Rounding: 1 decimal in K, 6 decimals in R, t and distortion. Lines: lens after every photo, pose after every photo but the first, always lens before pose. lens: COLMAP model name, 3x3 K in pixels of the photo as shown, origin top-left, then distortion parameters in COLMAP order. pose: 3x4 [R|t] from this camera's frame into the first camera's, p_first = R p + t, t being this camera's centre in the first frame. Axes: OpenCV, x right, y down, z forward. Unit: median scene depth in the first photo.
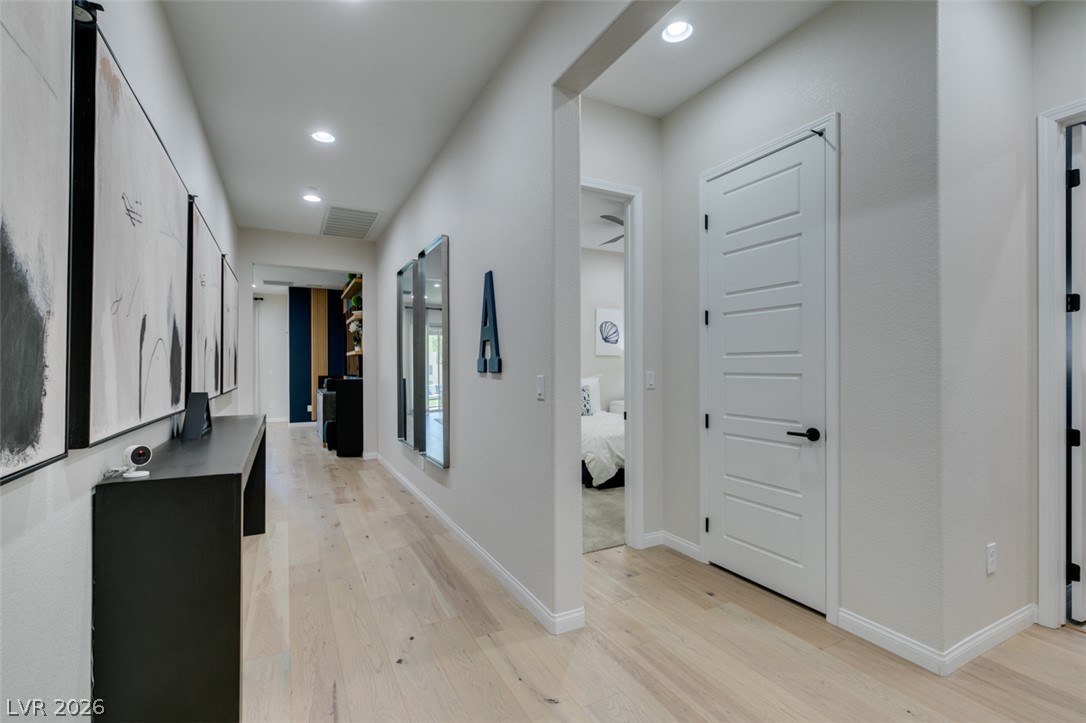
lens RADIAL K [[486.6, 0, 542.6], [0, 486.6, 363.1], [0, 0, 1]] dist [0.000935, 0.000115]
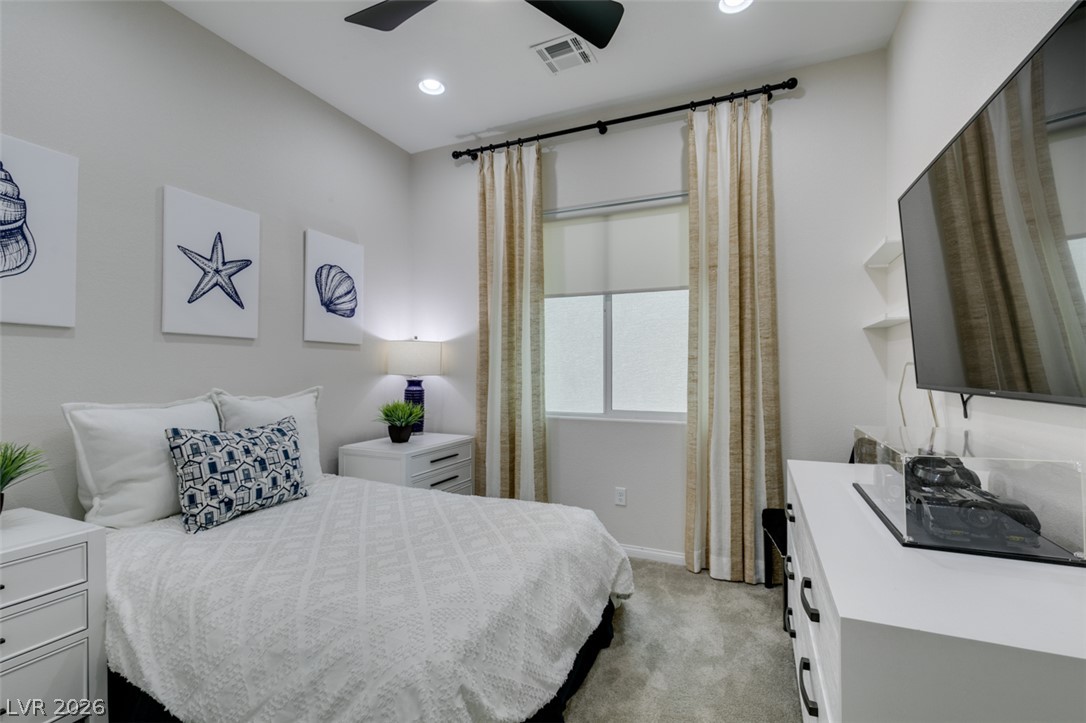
lens RADIAL K [[486.6, 0, 538.4], [0, 486.6, 363.6], [0, 0, 1]] dist [0.000935, 0.000115]
pose [[0.788886, 0.010191, 0.614455, 0.010384], [-0.006064, 0.999943, -0.008800, 0.006301], [-0.614510, 0.003216, 0.788902, 0.540972]]
